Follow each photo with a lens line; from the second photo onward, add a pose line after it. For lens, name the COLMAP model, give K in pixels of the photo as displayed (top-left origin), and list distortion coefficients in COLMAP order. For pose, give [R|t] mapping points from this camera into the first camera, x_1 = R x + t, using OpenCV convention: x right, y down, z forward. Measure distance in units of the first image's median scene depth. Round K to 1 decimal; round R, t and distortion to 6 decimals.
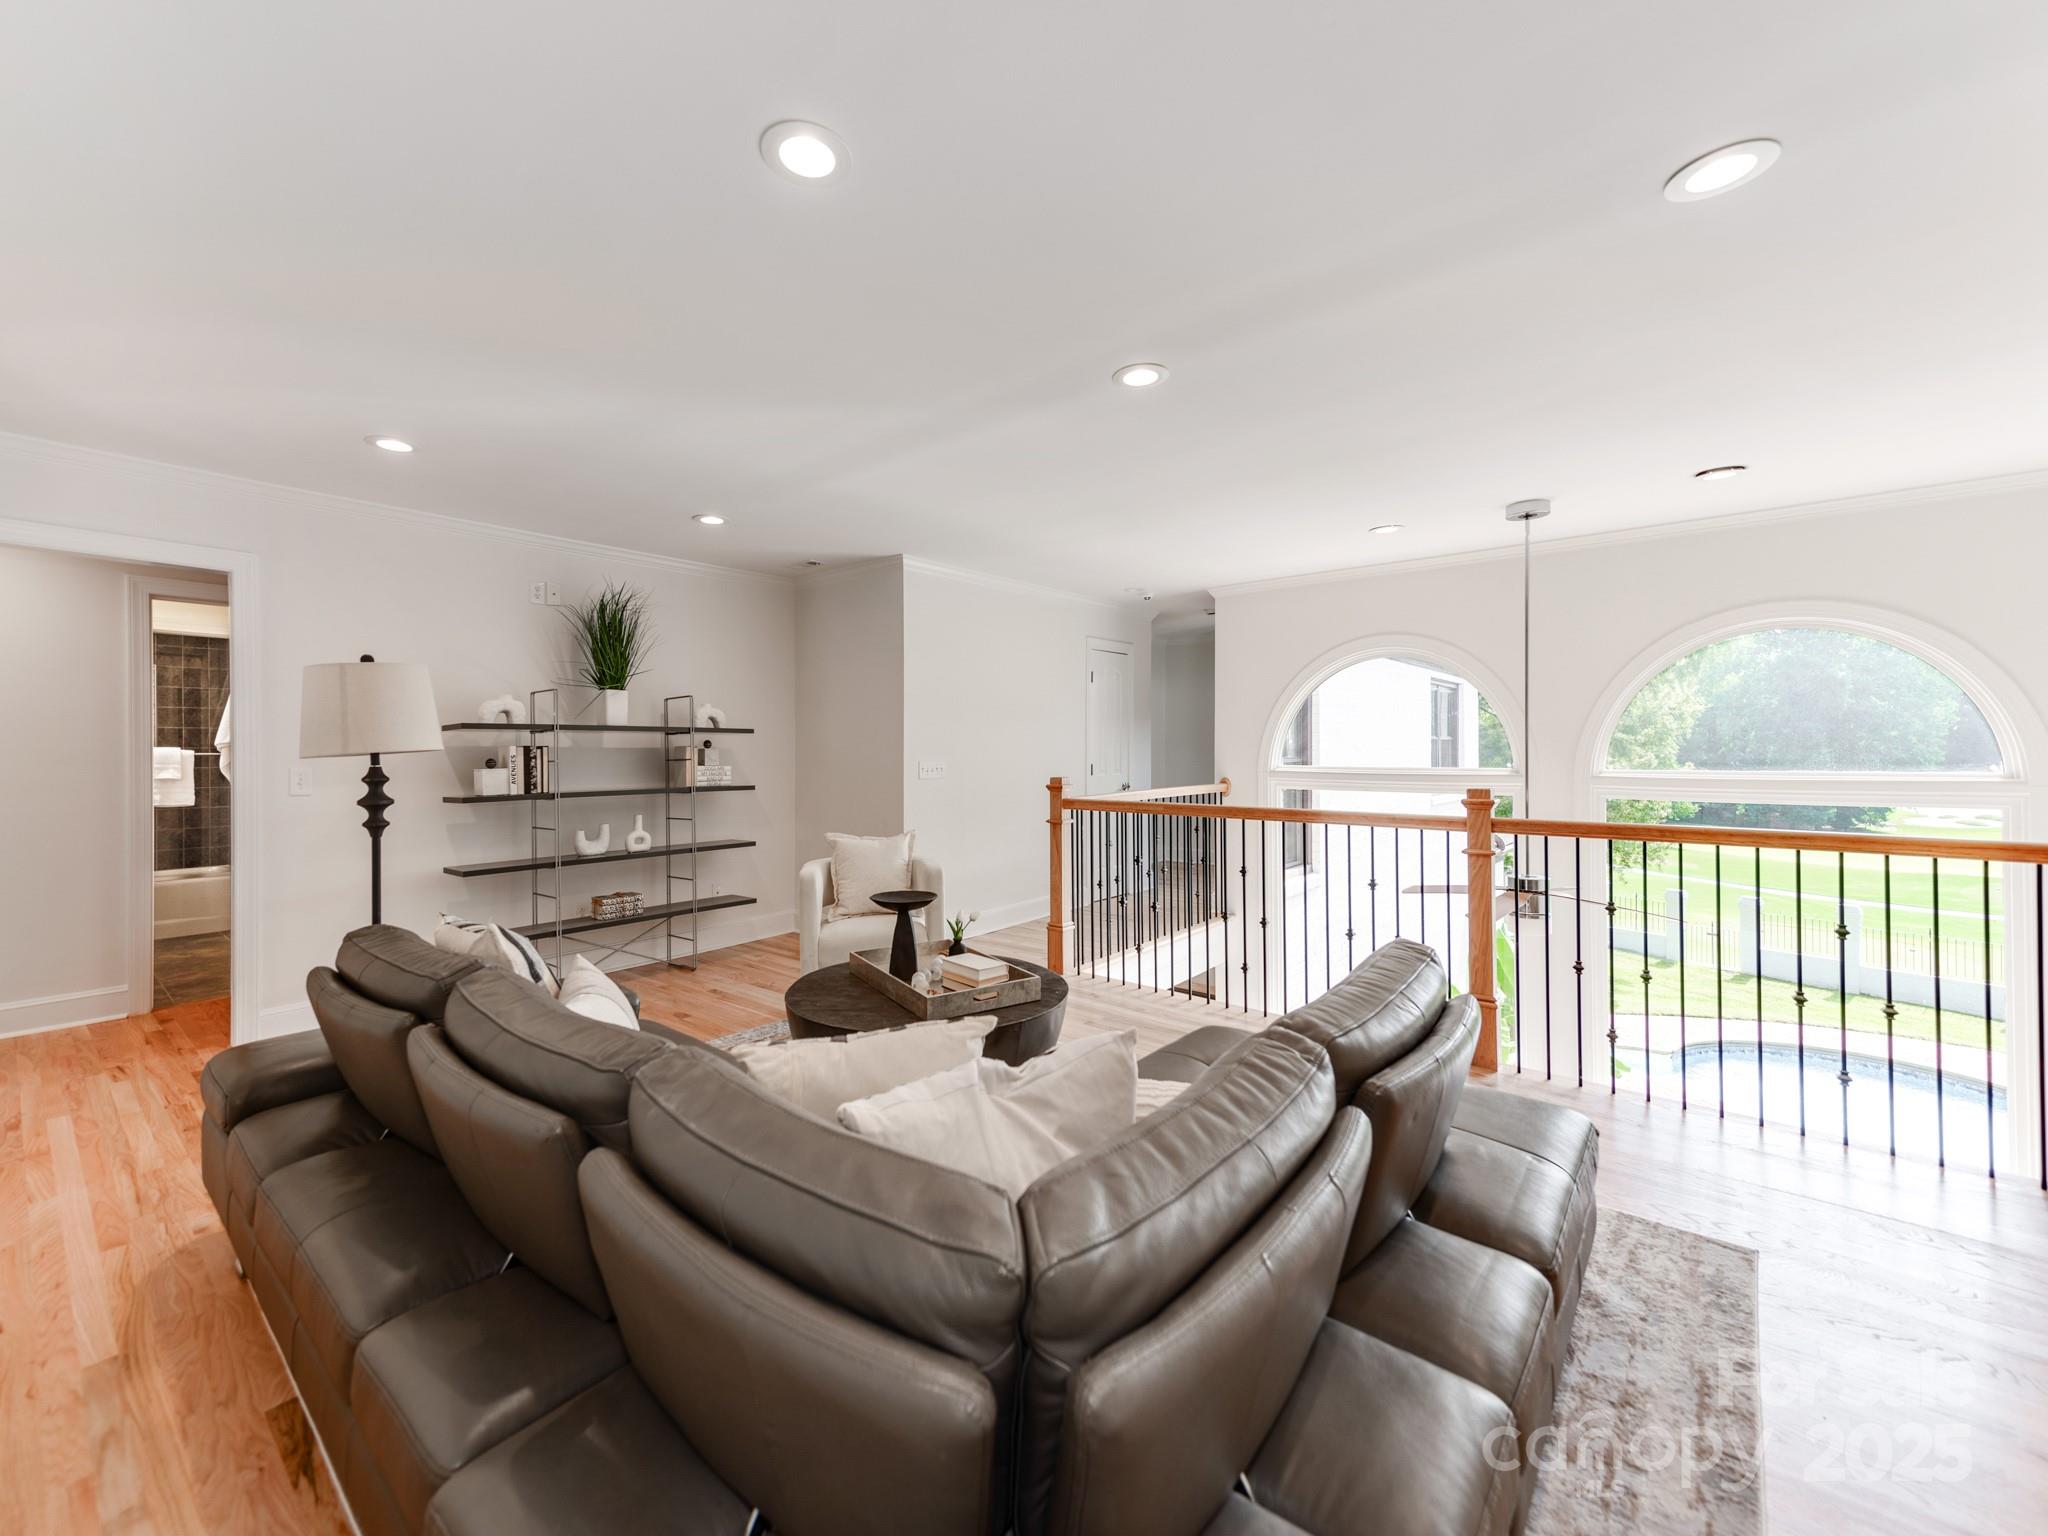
lens RADIAL K [[923.8, 0, 1019.7], [0, 923.8, 752.9], [0, 0, 1]] dist [0.005041, 0.000350]
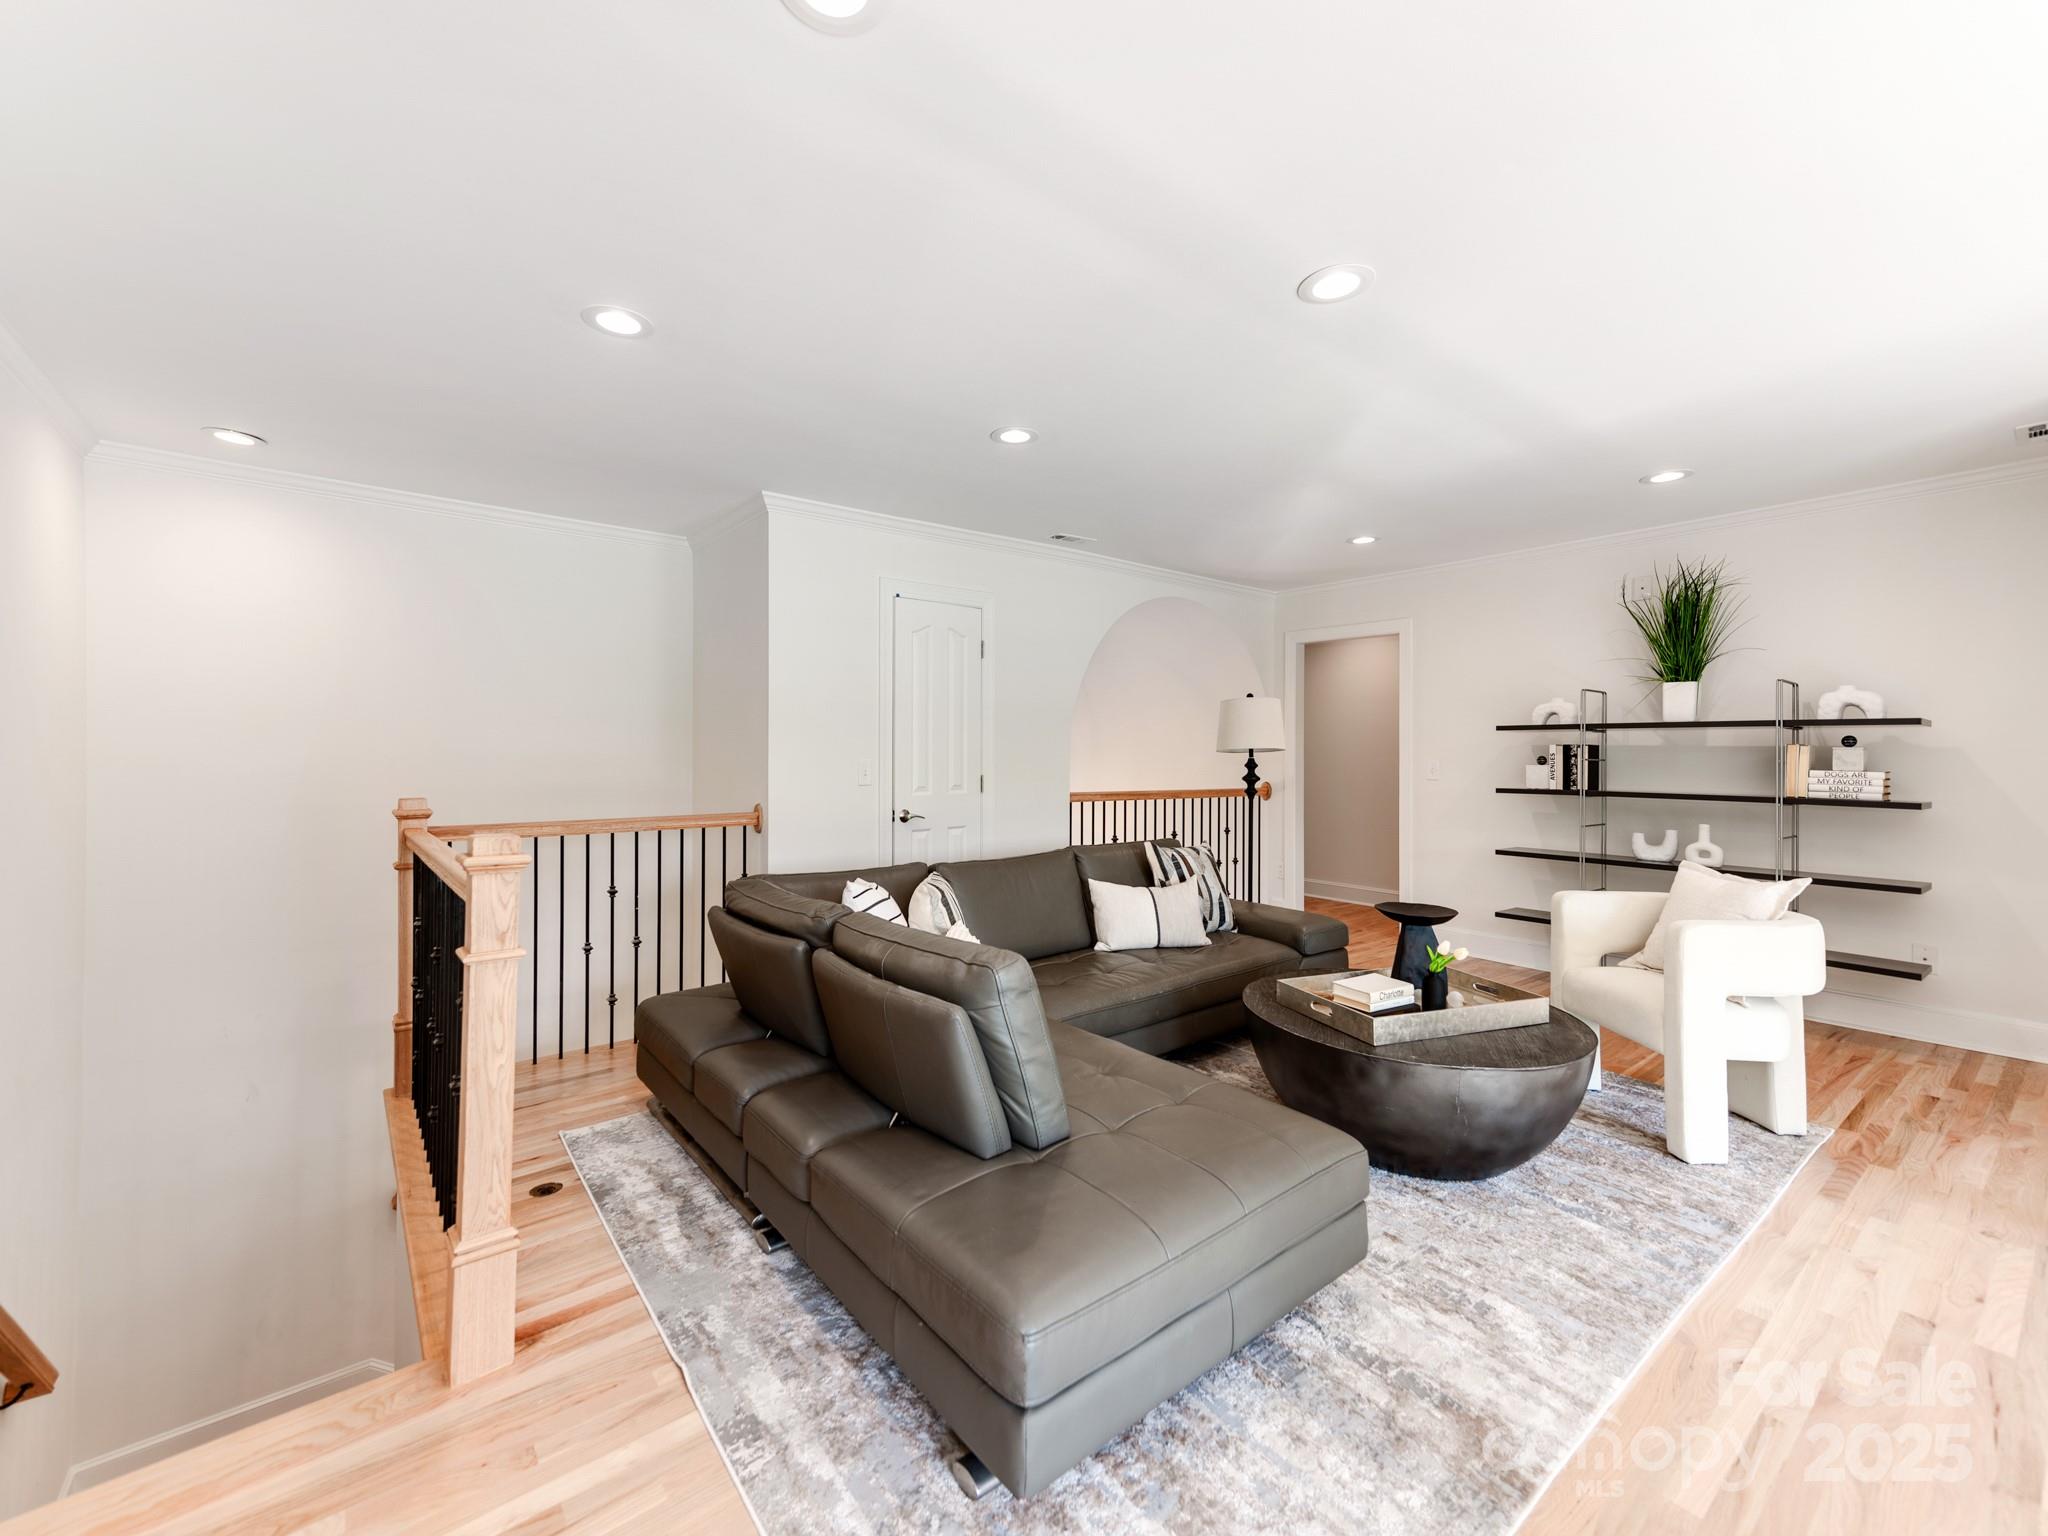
lens RADIAL K [[855.8, 0, 1027.0], [0, 855.8, 756.6], [0, 0, 1]] dist [0.010255, -0.000343]
pose [[-0.170311, 0.012388, -0.985312, 0.537818], [-0.005050, 0.999897, 0.013445, -0.003957], [0.985377, 0.007265, -0.170231, 0.565157]]
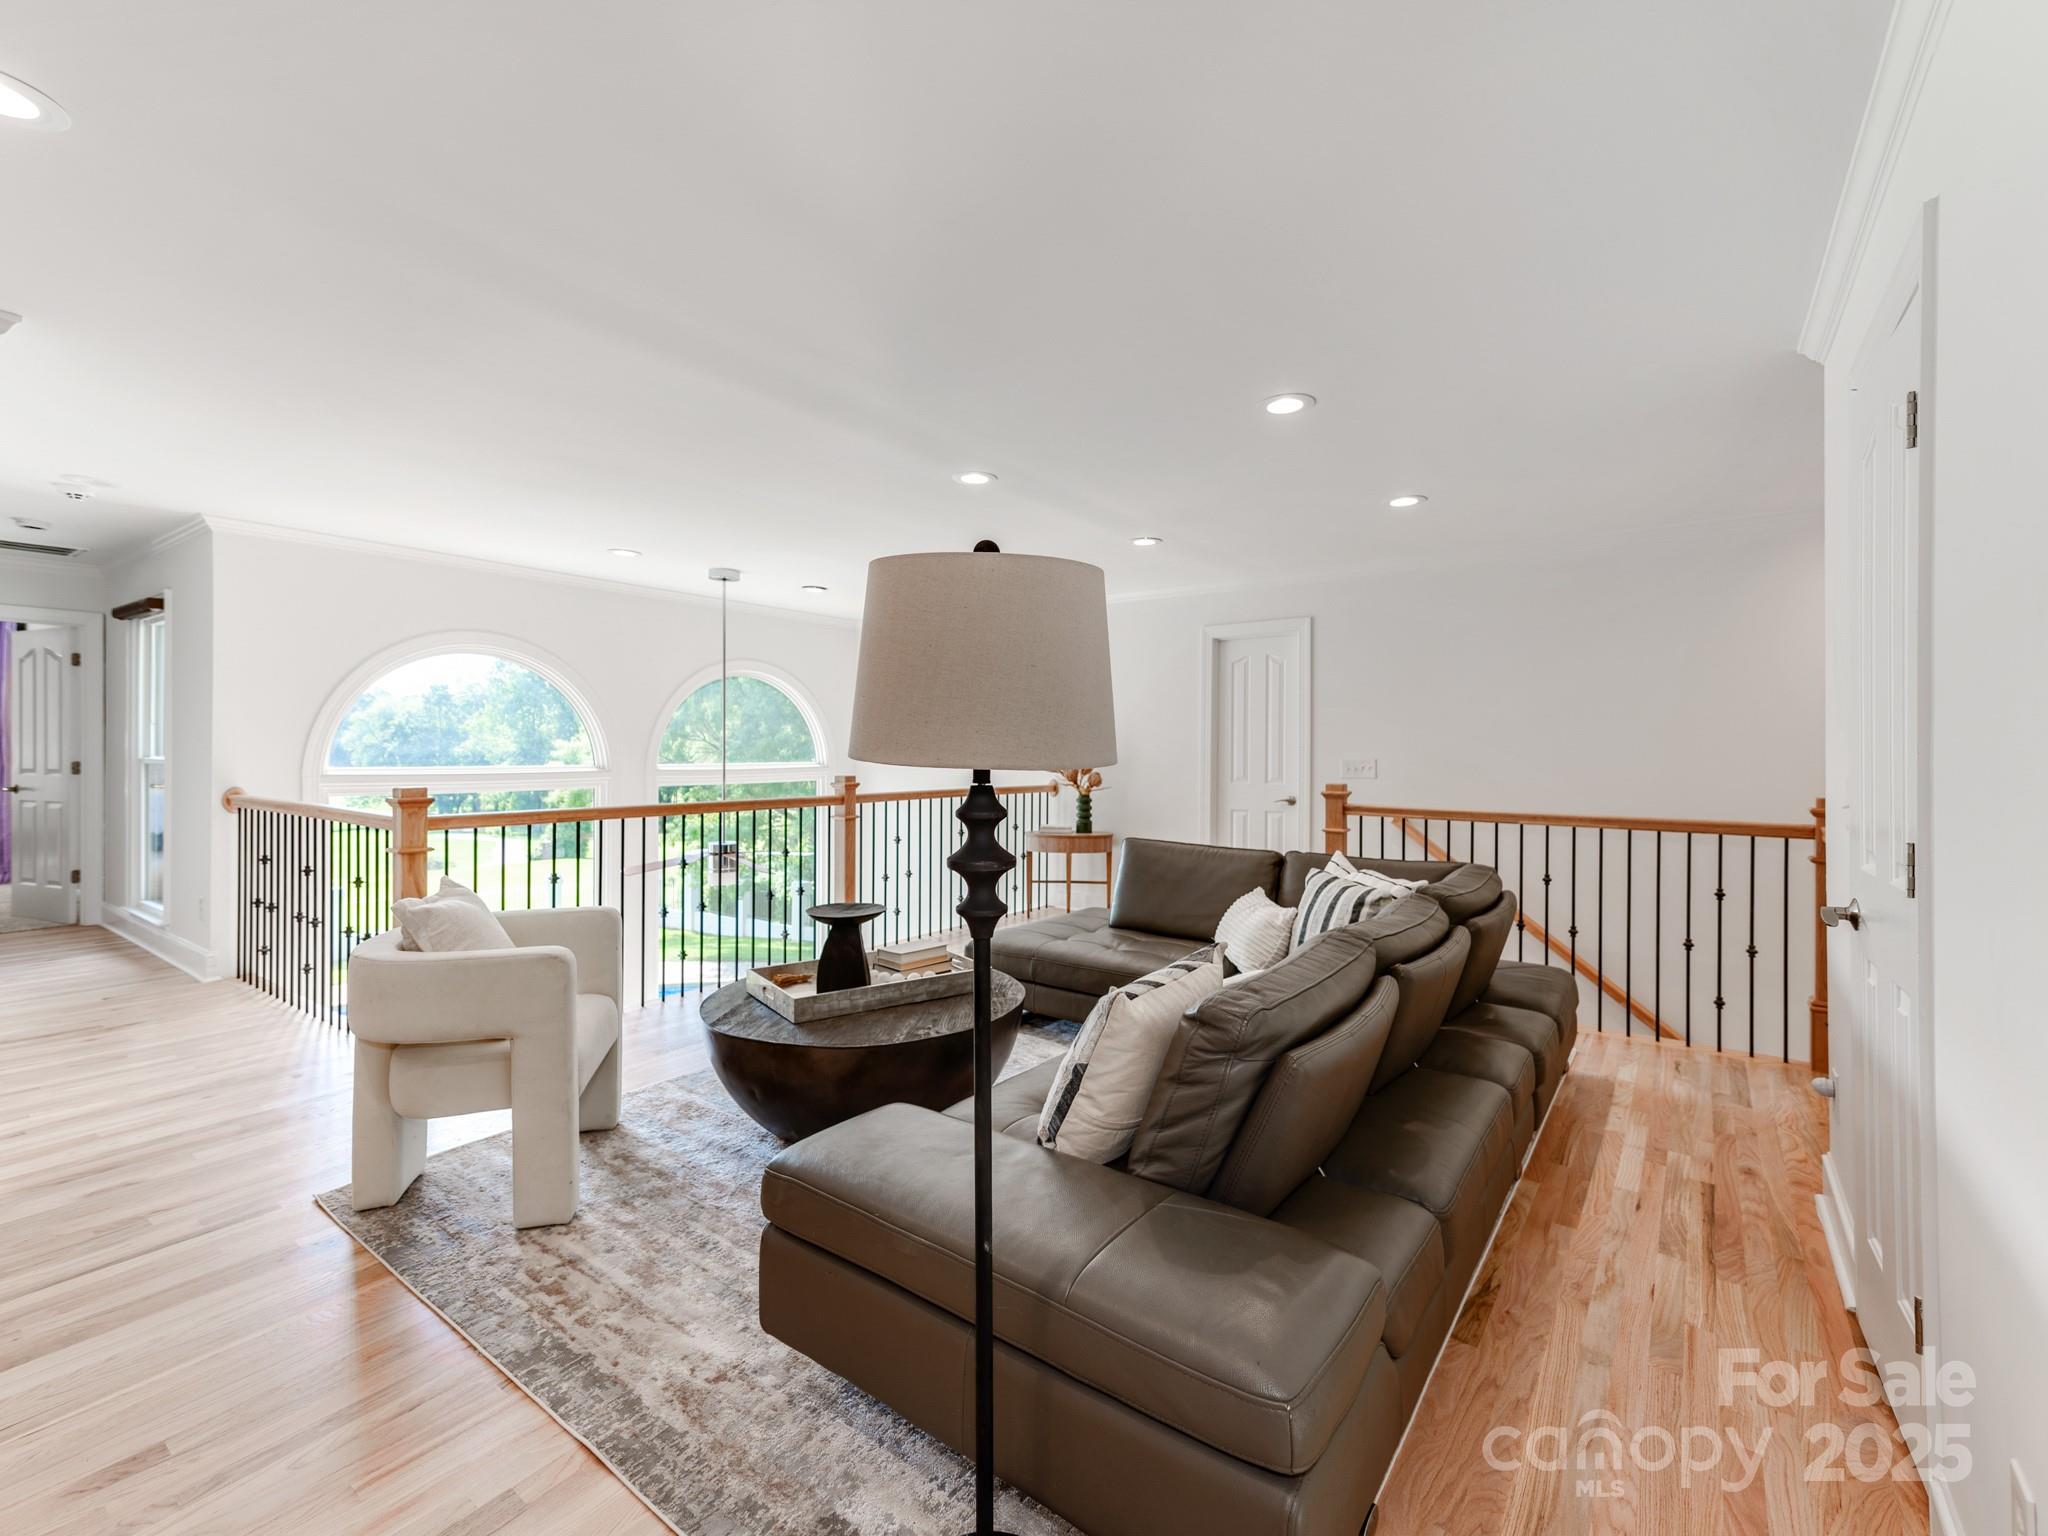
lens RADIAL K [[855.8, 0, 1015.7], [0, 855.8, 746.6], [0, 0, 1]] dist [0.010255, -0.000343]
pose [[-0.066355, 0.001562, 0.997795, -0.721946], [0.002255, 0.999996, -0.001416, -0.004689], [-0.997794, 0.002156, -0.066358, 0.646385]]
